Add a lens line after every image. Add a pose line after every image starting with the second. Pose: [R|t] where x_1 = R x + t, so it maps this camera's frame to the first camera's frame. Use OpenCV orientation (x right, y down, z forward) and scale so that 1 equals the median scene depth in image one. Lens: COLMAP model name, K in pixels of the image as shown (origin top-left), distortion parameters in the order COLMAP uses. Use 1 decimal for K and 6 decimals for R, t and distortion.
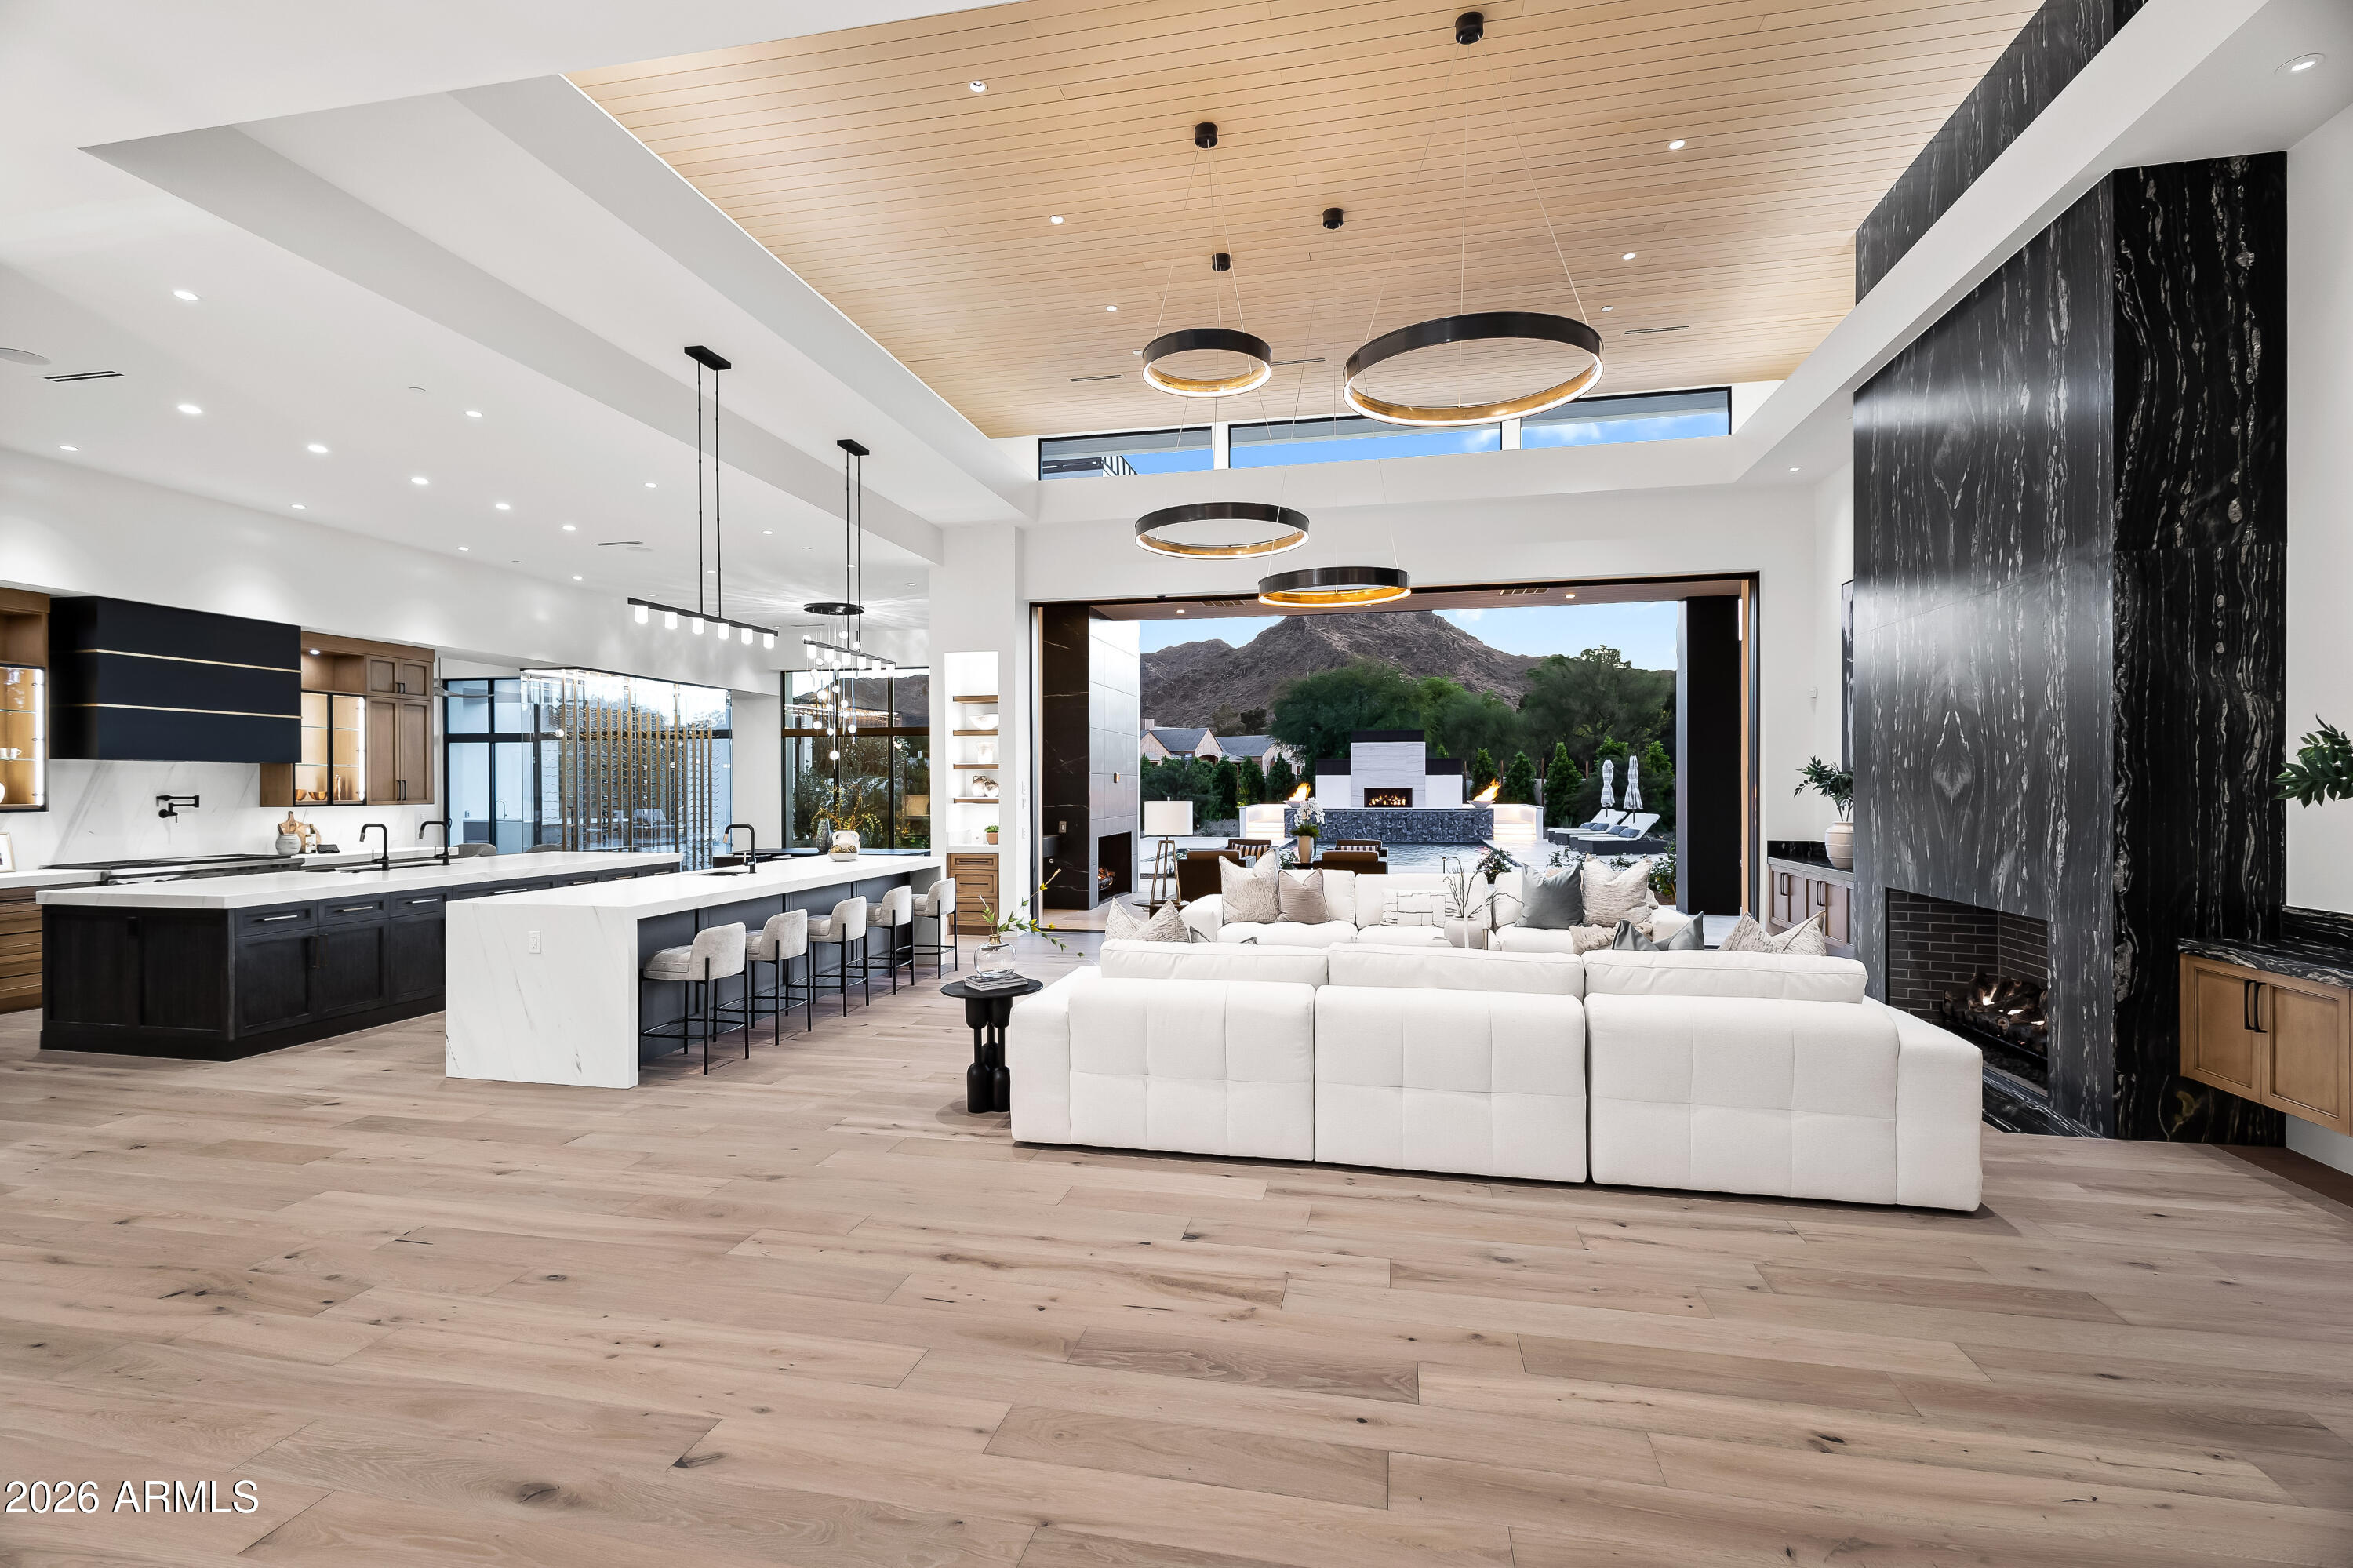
lens RADIAL K [[1076.2, 0, 1174.8], [0, 1076.2, 774.6], [0, 0, 1]] dist [-0.003233, -0.000674]
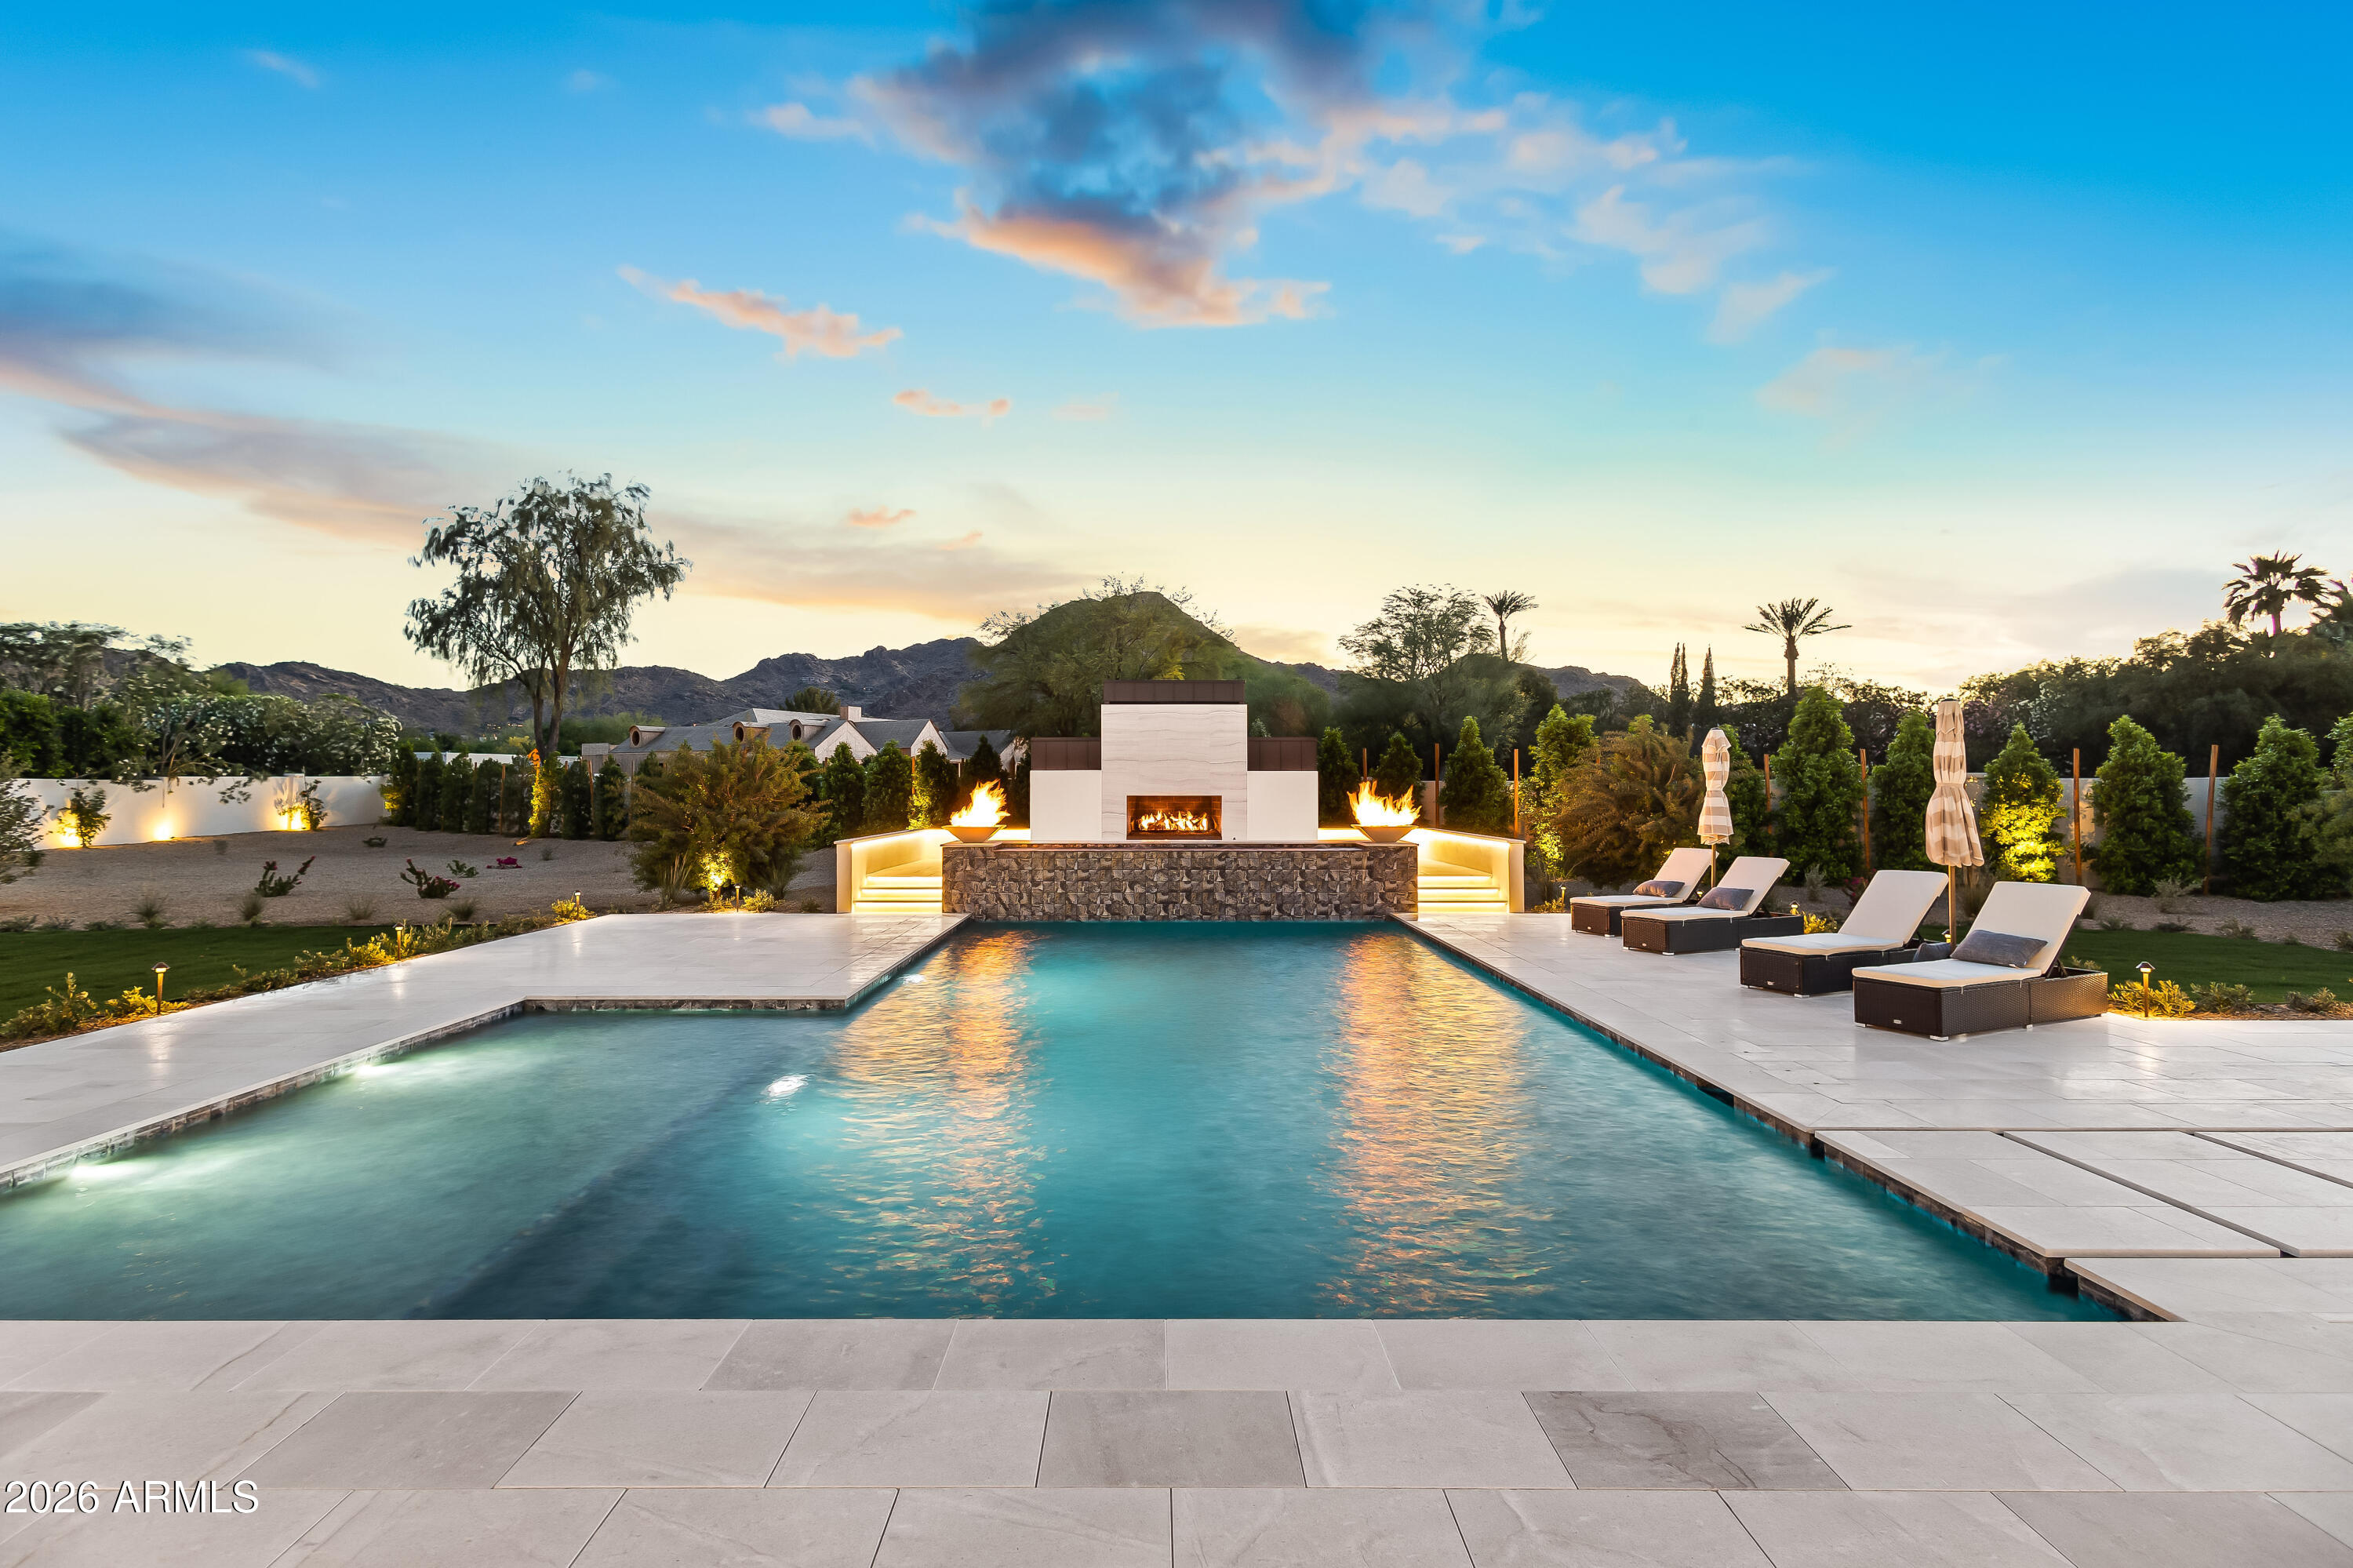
lens RADIAL K [[1076.2, 0, 1224.7], [0, 1076.2, 787.4], [0, 0, 1]] dist [-0.003233, -0.000674]
pose [[0.982960, 0.008031, 0.183646, 0.131288], [-0.005980, 0.999913, -0.011719, 0.013950], [-0.183724, 0.010421, 0.982923, 0.513691]]
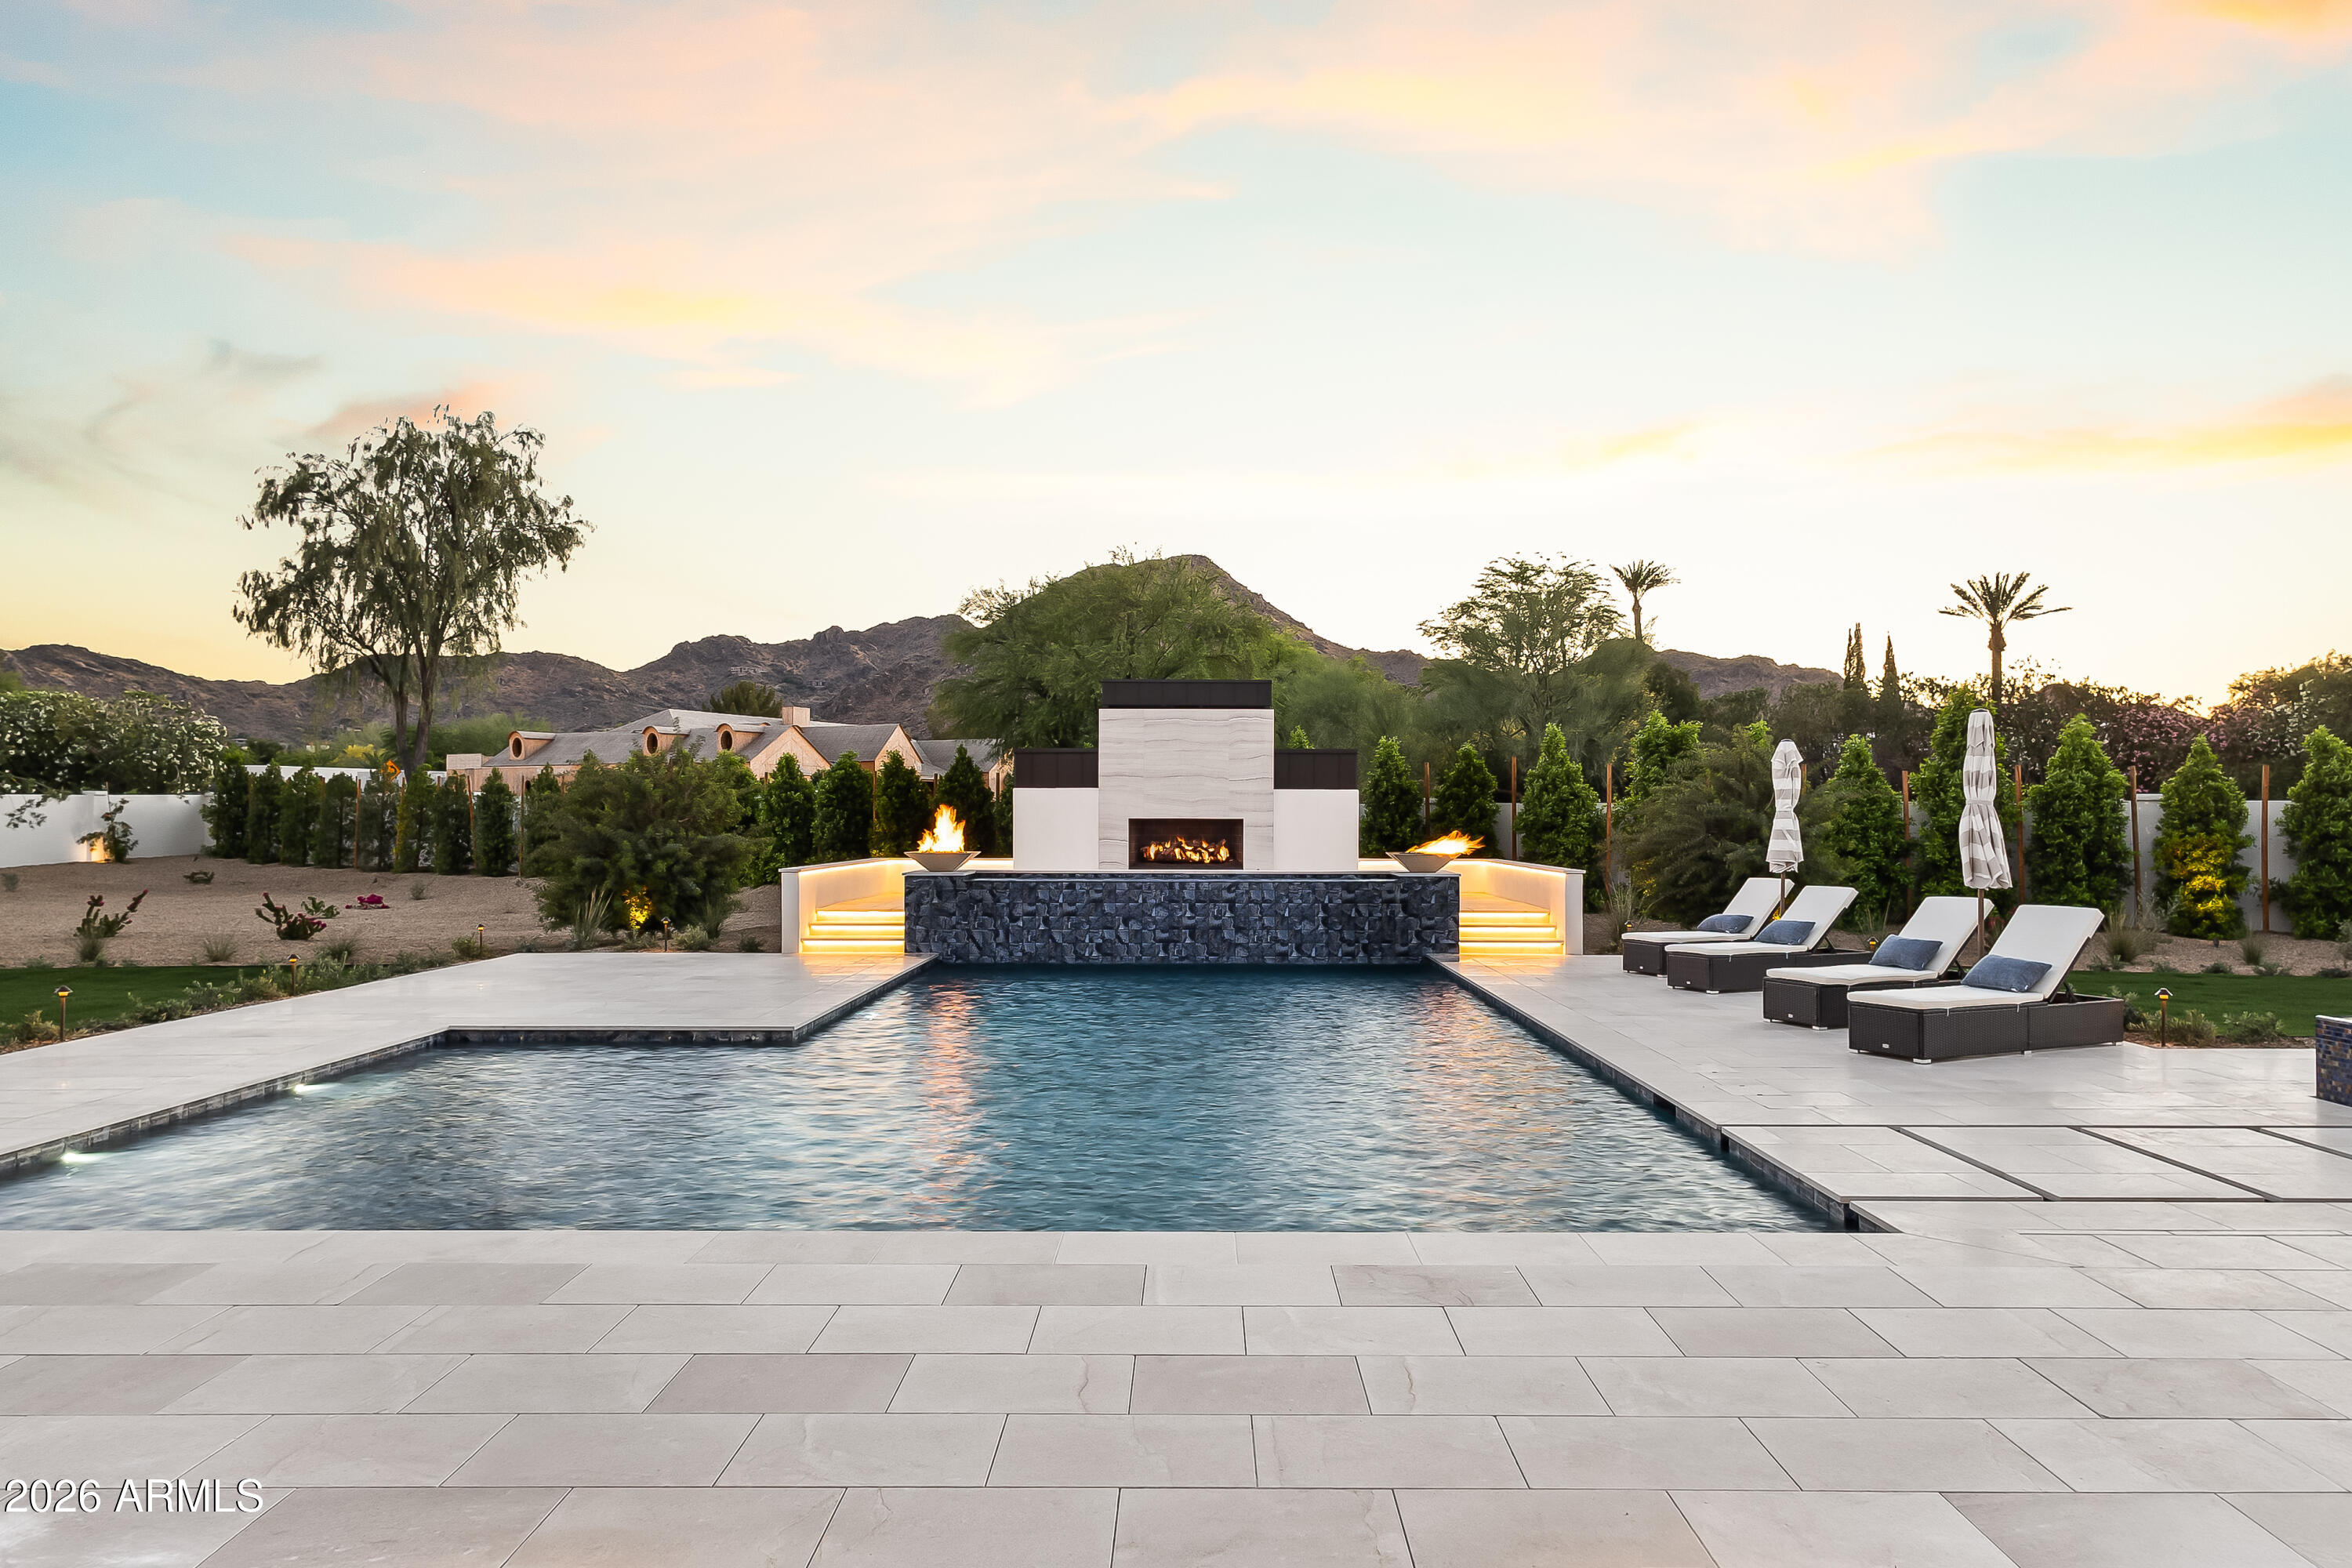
lens RADIAL K [[1075.7, 0, 1177.5], [0, 1075.7, 805.7], [0, 0, 1]] dist [-0.003233, -0.000674]
pose [[0.982263, 0.009429, 0.187269, 0.118840], [-0.008394, 0.999945, -0.006315, 0.009807], [-0.187318, 0.004631, 0.982288, 0.600473]]
